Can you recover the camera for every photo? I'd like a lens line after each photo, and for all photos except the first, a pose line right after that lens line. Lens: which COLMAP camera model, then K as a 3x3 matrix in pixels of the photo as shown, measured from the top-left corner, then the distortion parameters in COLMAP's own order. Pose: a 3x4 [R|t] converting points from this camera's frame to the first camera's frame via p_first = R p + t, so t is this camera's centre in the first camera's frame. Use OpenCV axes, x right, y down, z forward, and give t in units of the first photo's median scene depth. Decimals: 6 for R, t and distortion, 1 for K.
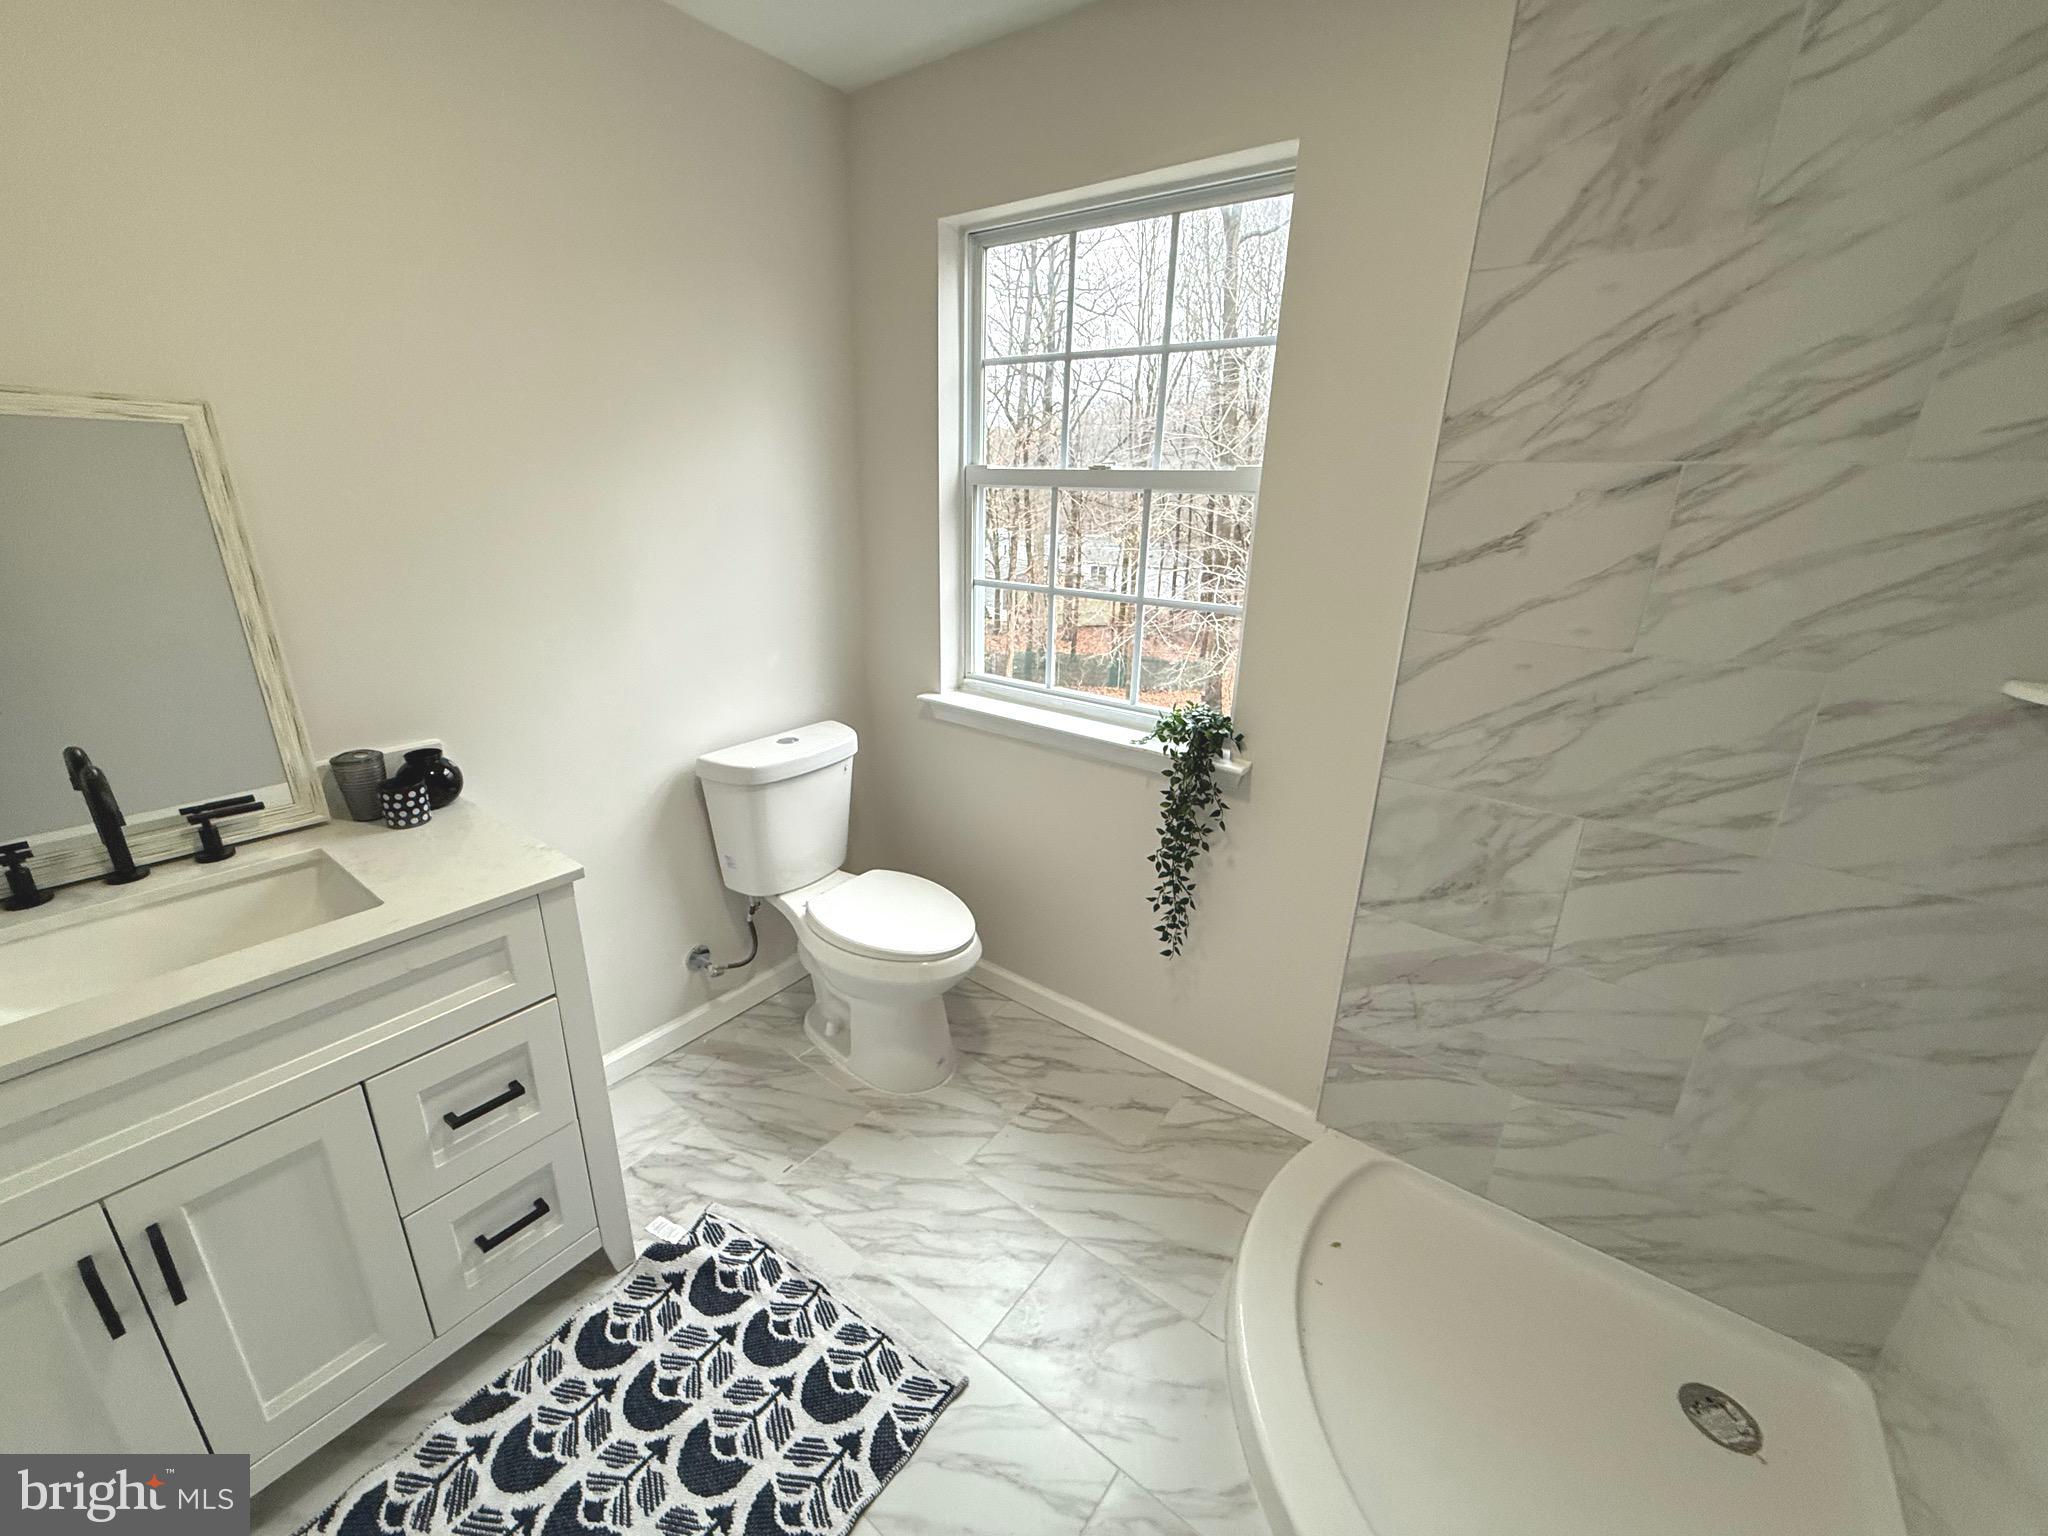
lens RADIAL K [[811.0, 0, 1019.5], [0, 811.0, 766.5], [0, 0, 1]] dist [-0.000482, -0.000205]
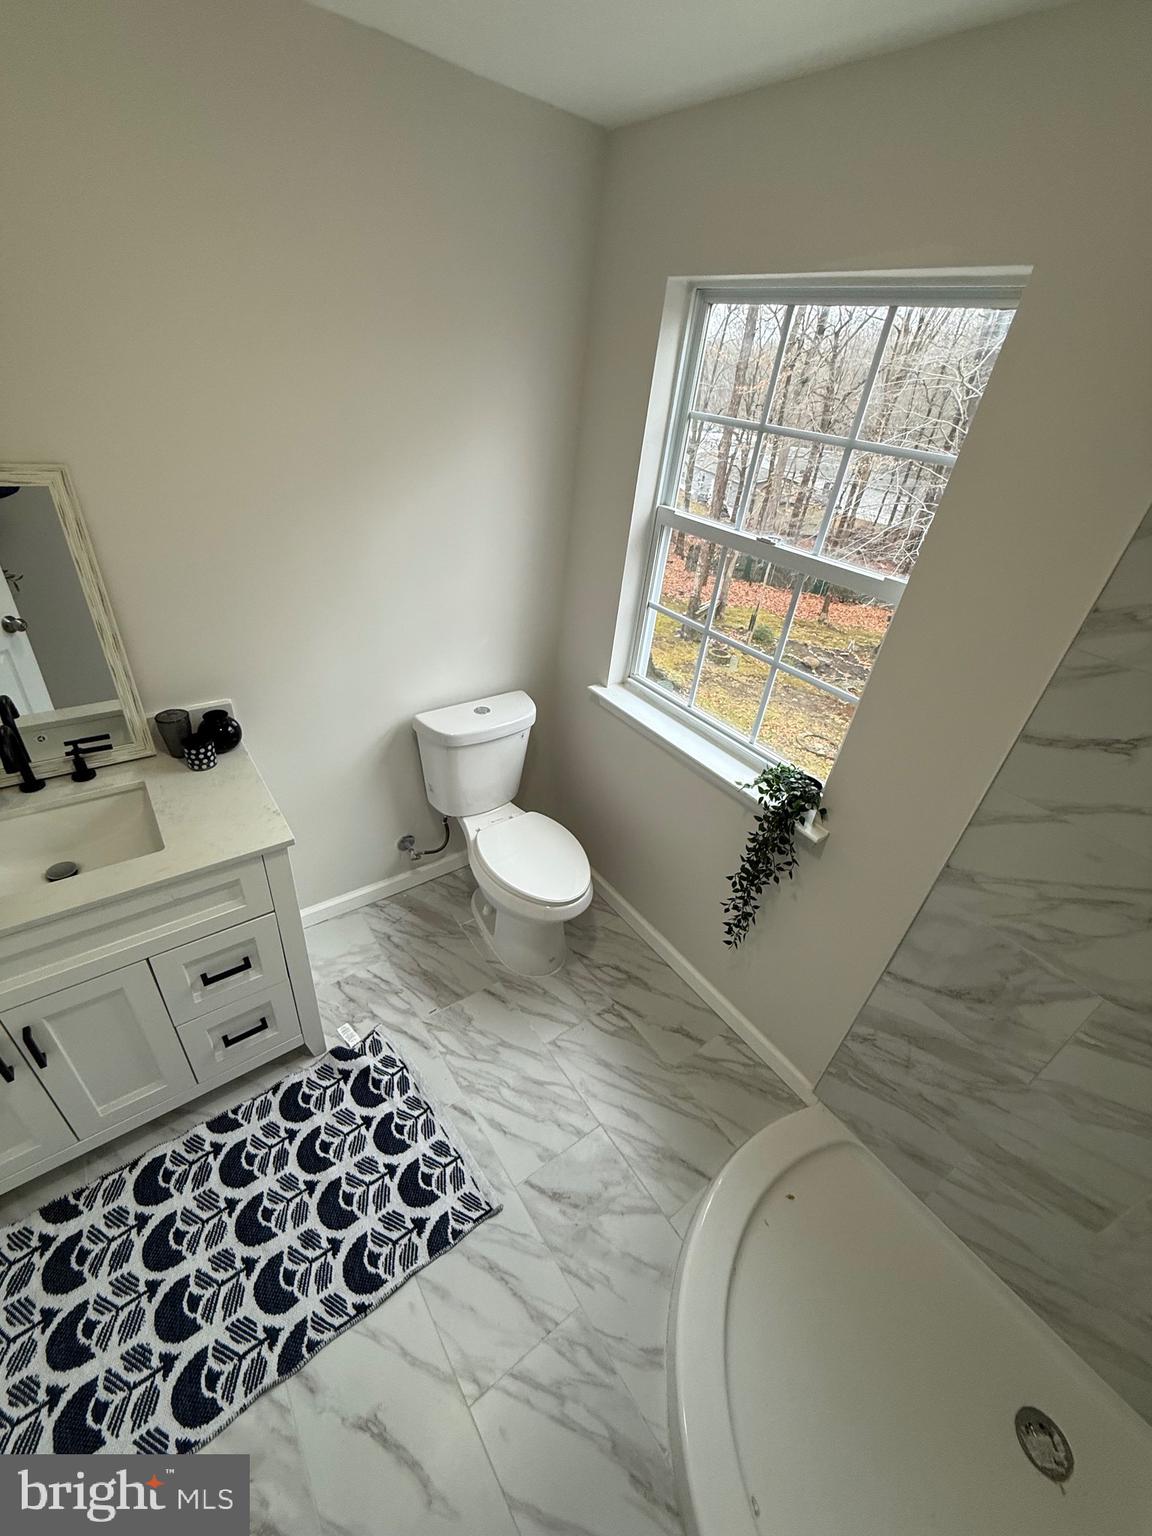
lens RADIAL K [[611.6, 0, 576.0], [0, 611.6, 768.0], [0, 0, 1]] dist [0.001715, -0.000148]
pose [[0.957835, 0.216733, -0.188624, 0.098379], [-0.169839, 0.956616, 0.236729, -0.294812], [0.231748, -0.194711, 0.953090, 0.102892]]
